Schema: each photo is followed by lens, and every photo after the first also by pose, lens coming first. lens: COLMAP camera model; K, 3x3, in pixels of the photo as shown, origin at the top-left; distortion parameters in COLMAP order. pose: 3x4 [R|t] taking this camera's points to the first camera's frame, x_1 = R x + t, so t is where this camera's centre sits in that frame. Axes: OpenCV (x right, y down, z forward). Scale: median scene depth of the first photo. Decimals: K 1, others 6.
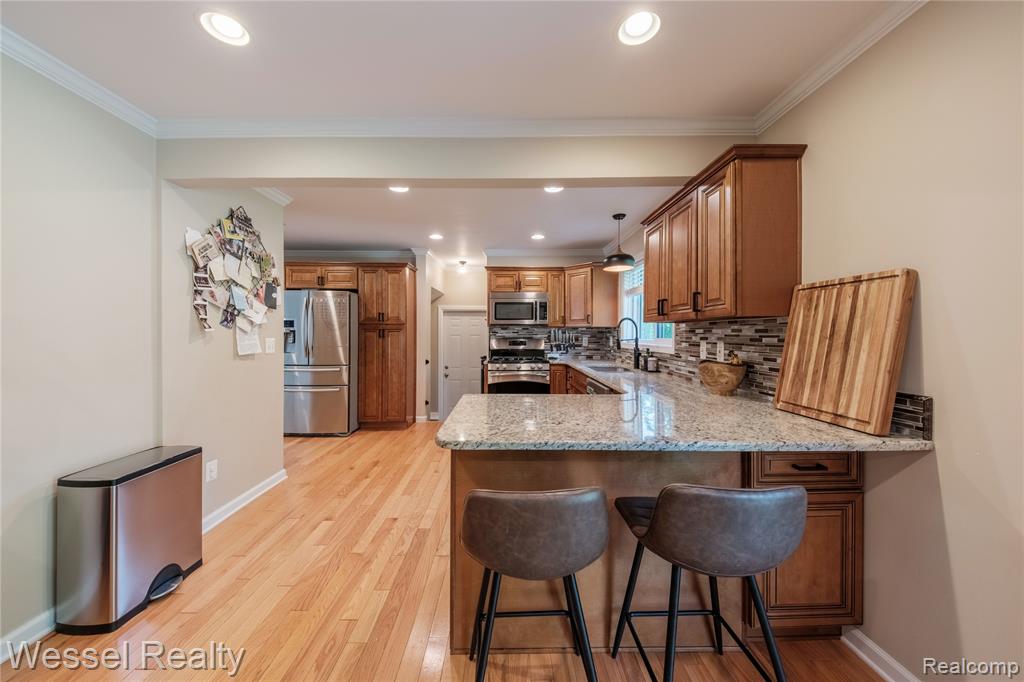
lens RADIAL K [[347.6, 0, 510.0], [0, 347.6, 336.0], [0, 0, 1]] dist [-0.010993, -0.001616]
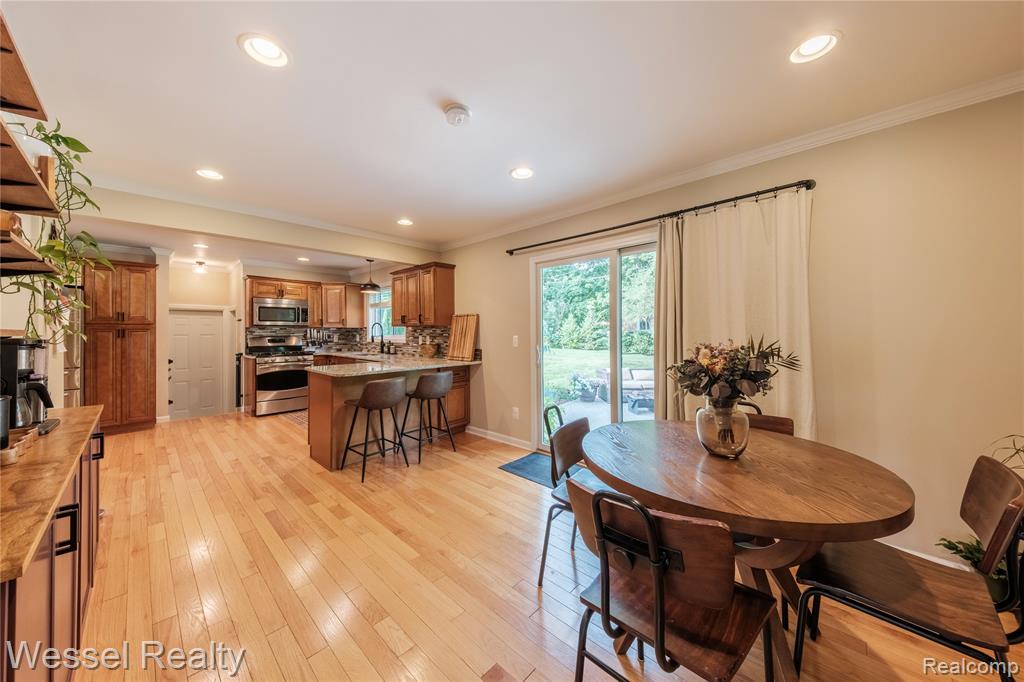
lens RADIAL K [[347.6, 0, 516.9], [0, 347.6, 330.3], [0, 0, 1]] dist [-0.010993, -0.001616]
pose [[0.682390, -0.001150, 0.730987, -0.404938], [0.009929, 0.999921, -0.007695, 0.002678], [-0.730921, 0.012509, 0.682348, -0.600567]]
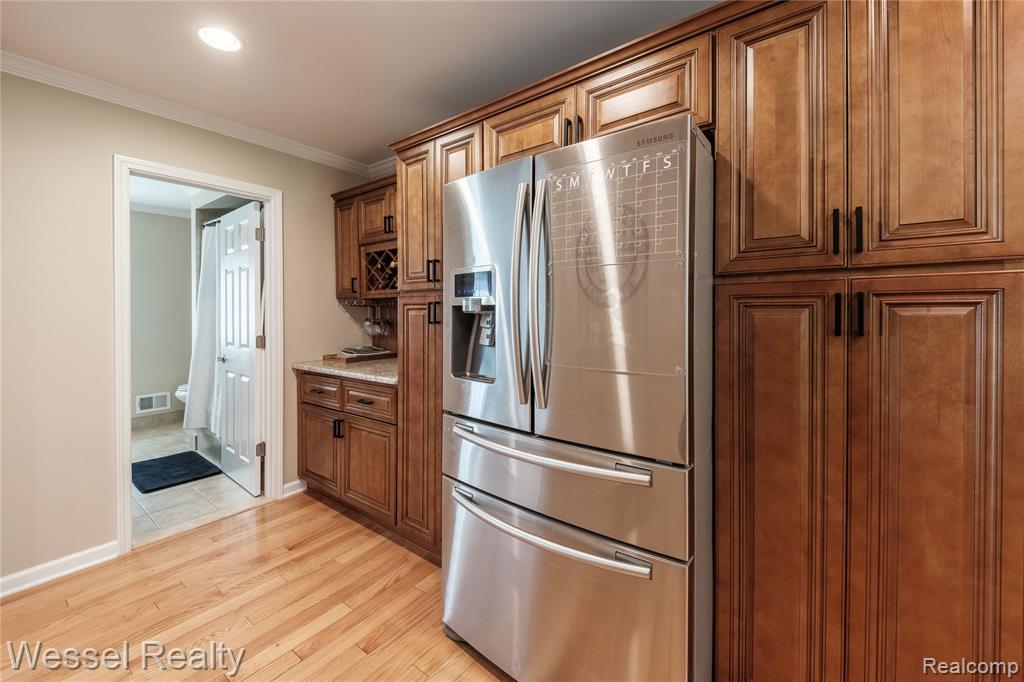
lens RADIAL K [[420.1, 0, 484.6], [0, 420.1, 317.1], [0, 0, 1]] dist [0.010362, -0.000787]
pose [[0.773162, 0.000246, -0.634209, -0.488061], [0.003023, 0.999987, 0.004073, -0.010301], [0.634202, -0.005066, 0.773151, 0.887533]]
